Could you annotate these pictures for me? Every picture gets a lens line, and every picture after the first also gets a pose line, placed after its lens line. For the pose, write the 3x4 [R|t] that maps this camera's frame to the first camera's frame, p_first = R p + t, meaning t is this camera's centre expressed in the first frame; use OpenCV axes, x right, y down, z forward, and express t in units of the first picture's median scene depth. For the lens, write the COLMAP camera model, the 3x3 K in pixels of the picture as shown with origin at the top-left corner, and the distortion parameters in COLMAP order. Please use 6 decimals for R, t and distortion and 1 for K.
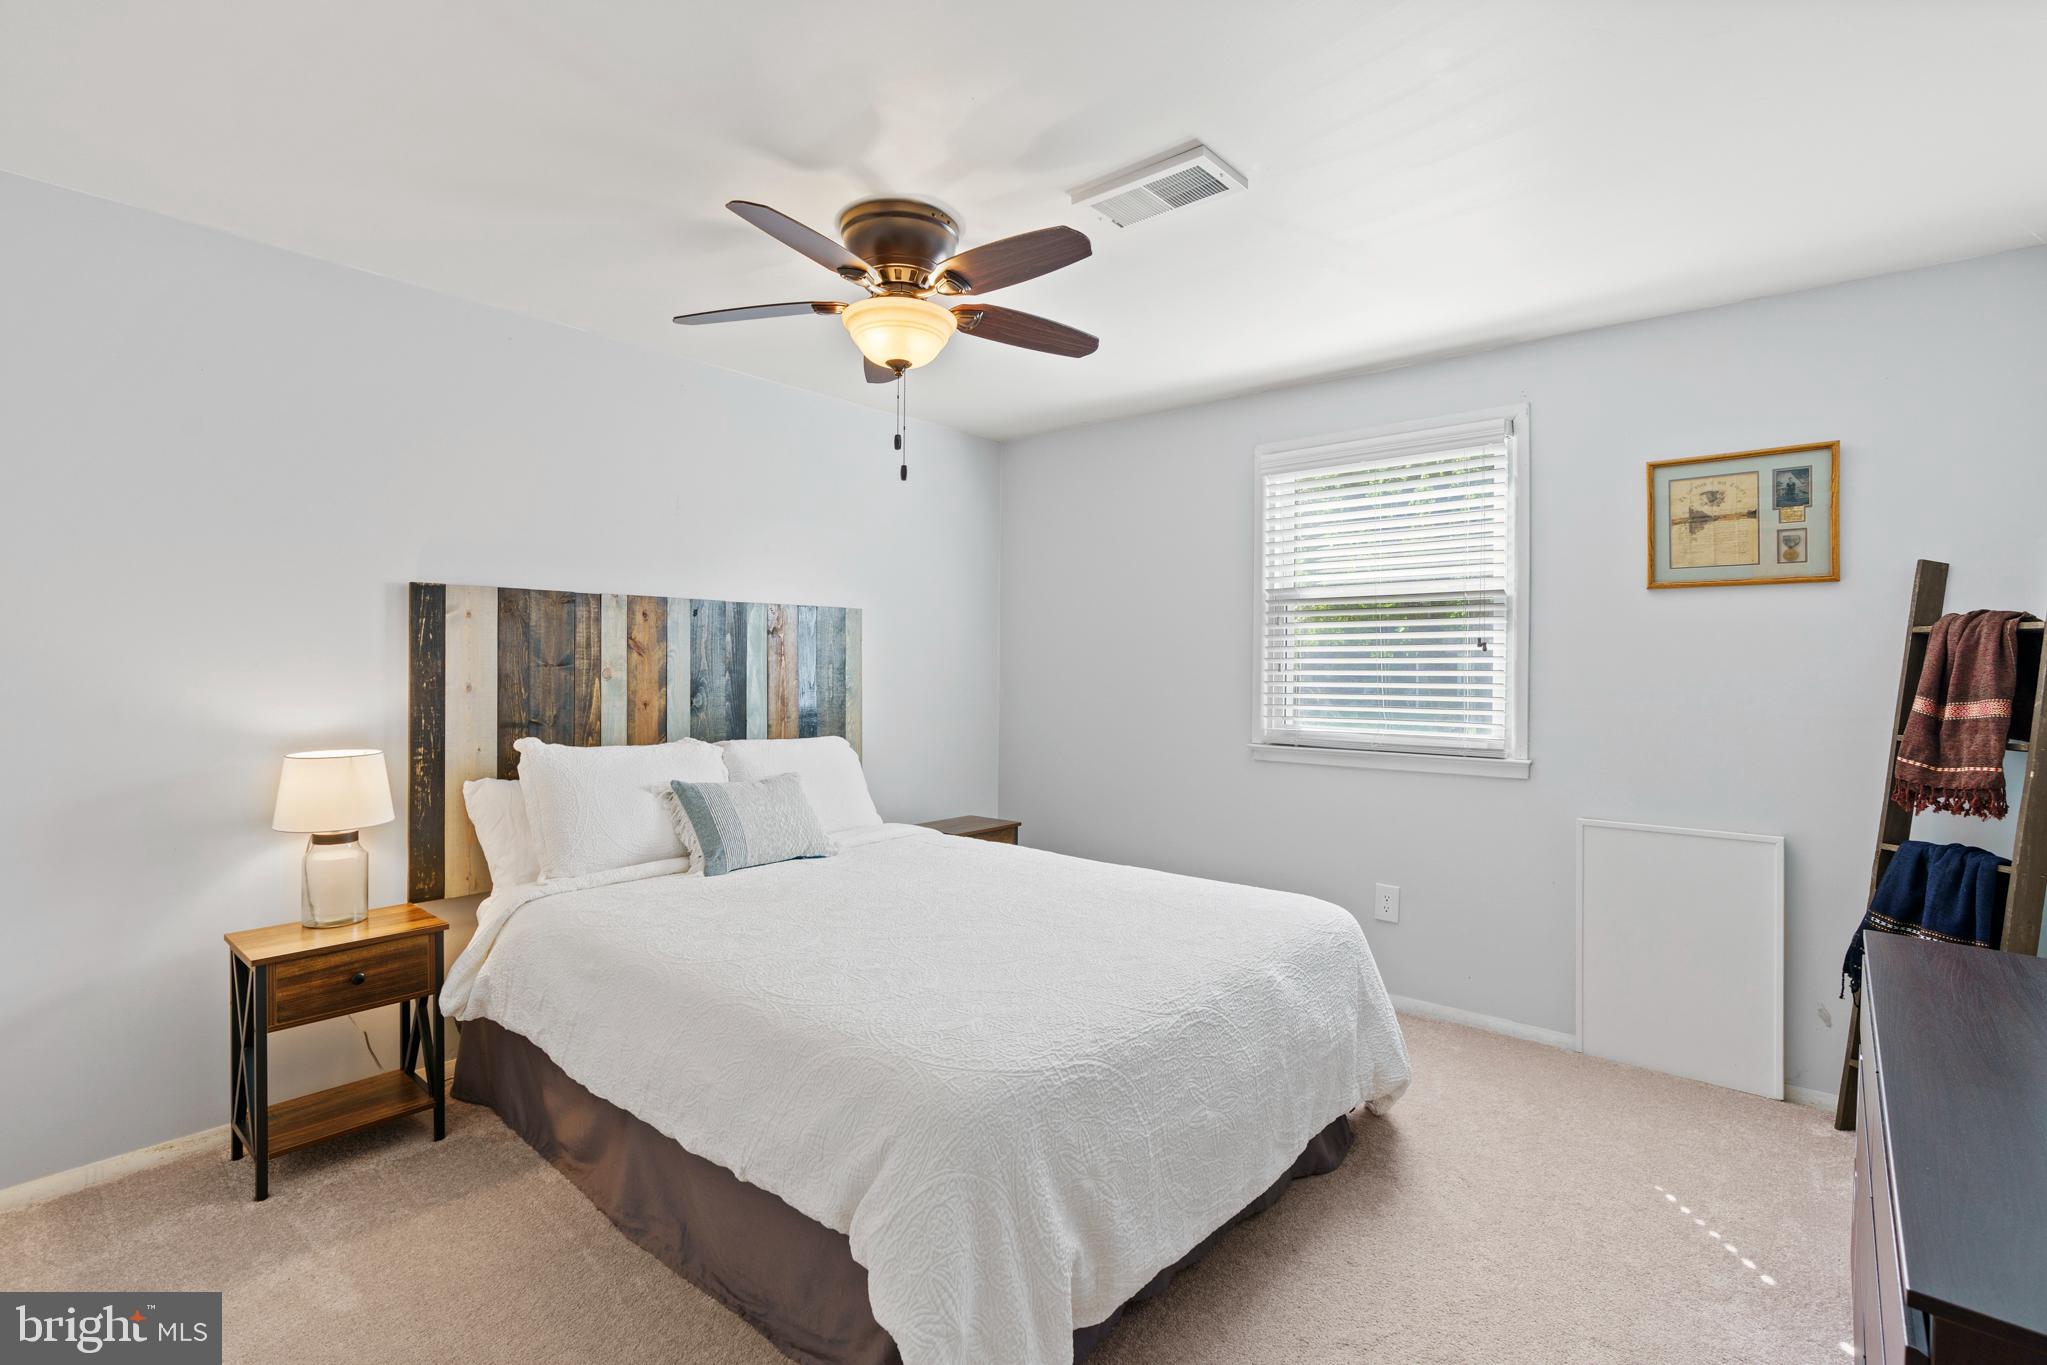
lens RADIAL K [[924.2, 0, 1030.4], [0, 924.2, 683.6], [0, 0, 1]] dist [-0.006886, 0.000346]
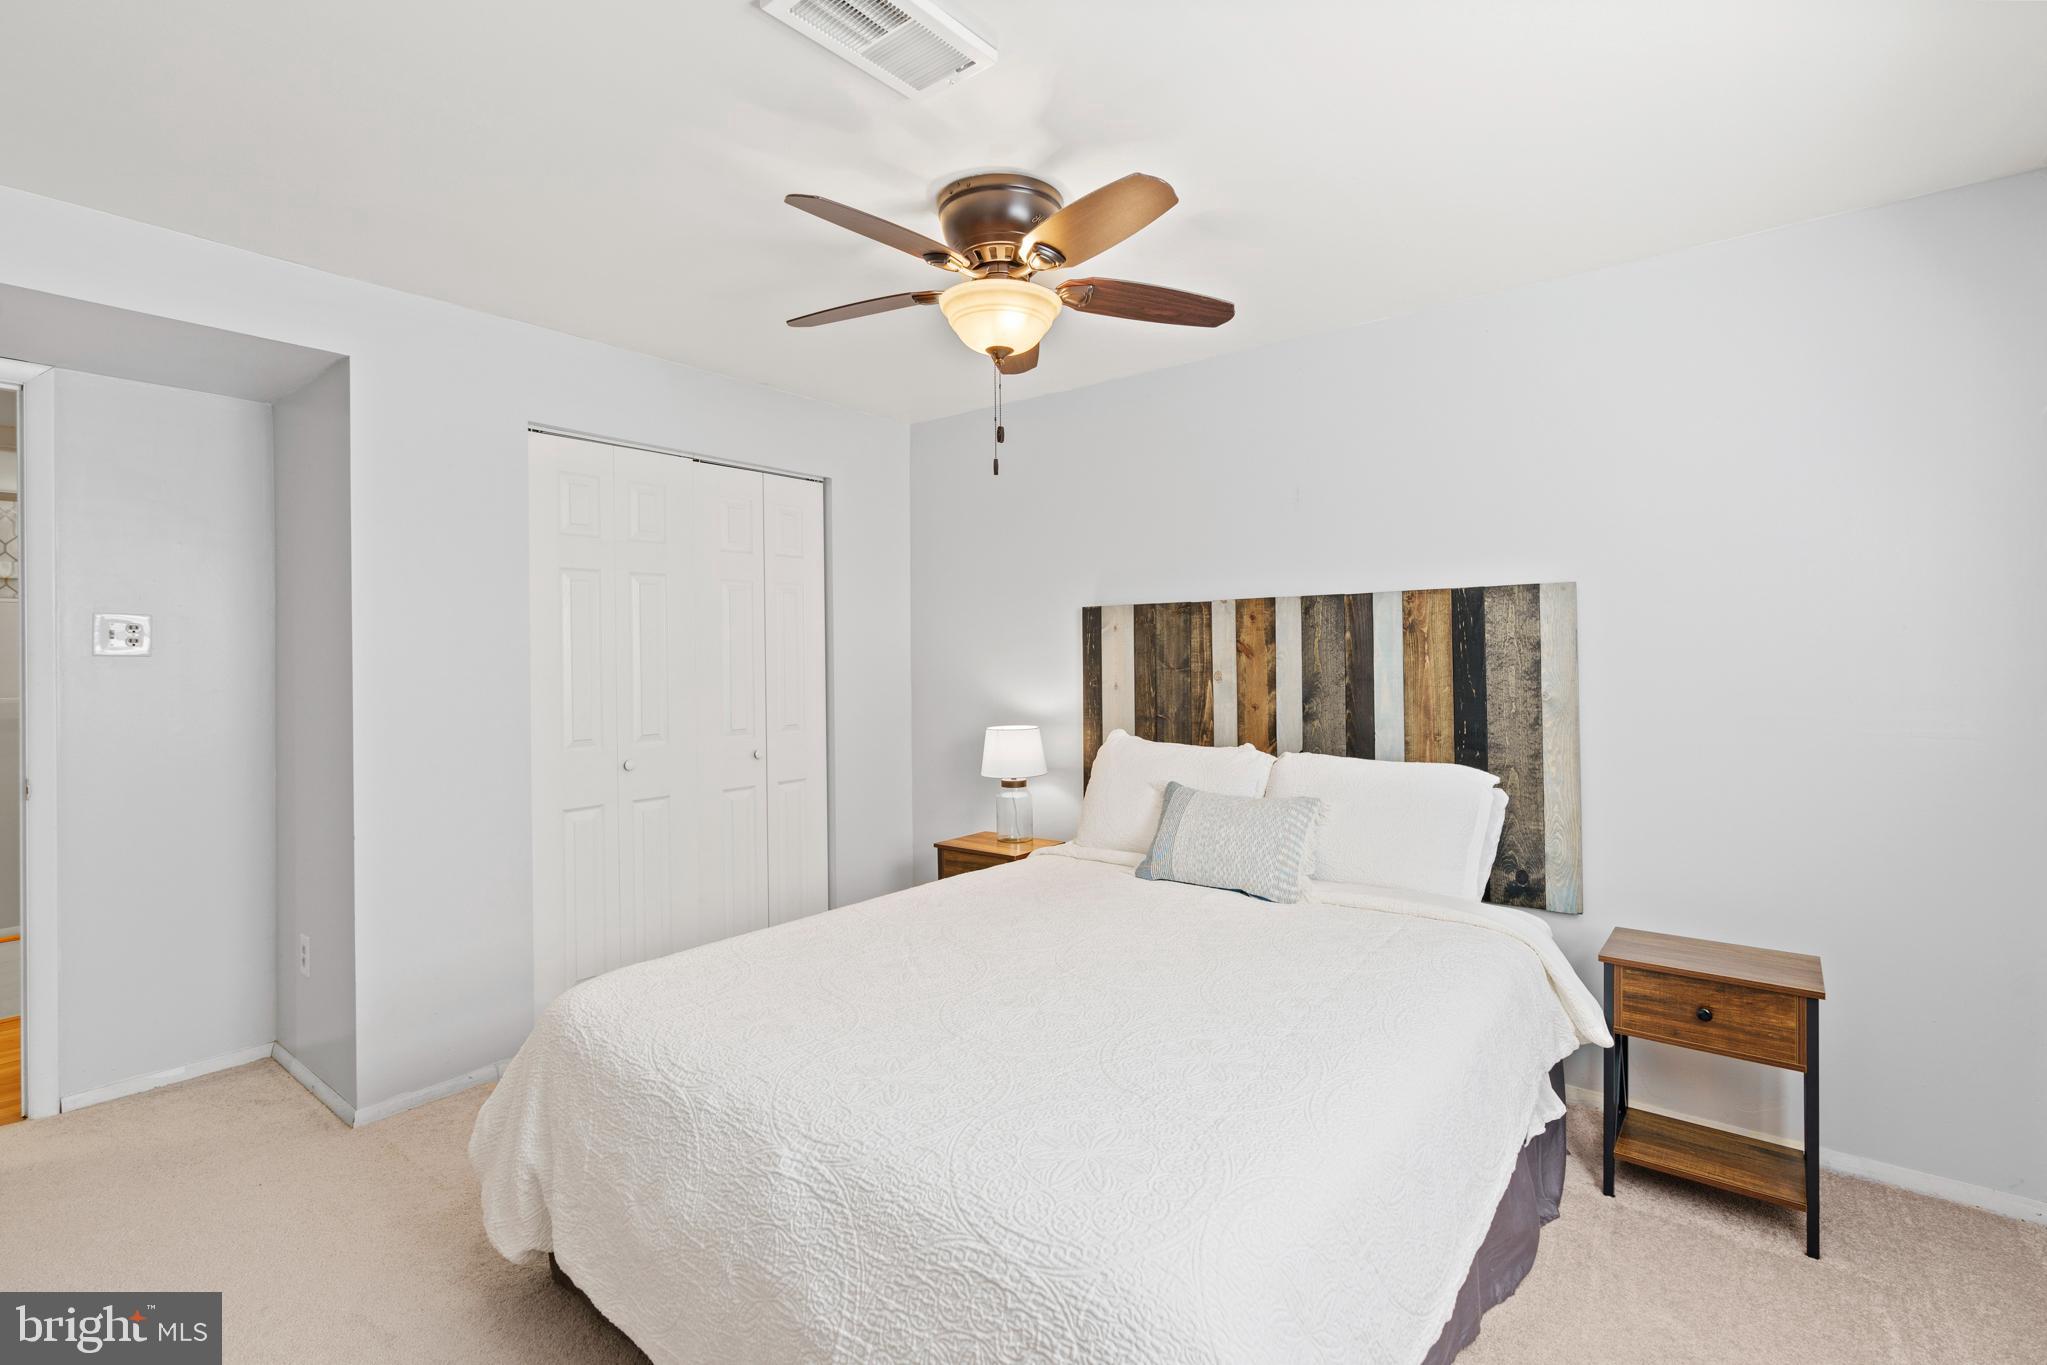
lens RADIAL K [[924.2, 0, 1030.4], [0, 924.2, 683.6], [0, 0, 1]] dist [-0.006886, 0.000346]
pose [[0.024655, 0.026734, -0.999338, 0.593878], [-0.008401, 0.999613, 0.026535, -0.028691], [0.999661, 0.007741, 0.024870, 0.767178]]
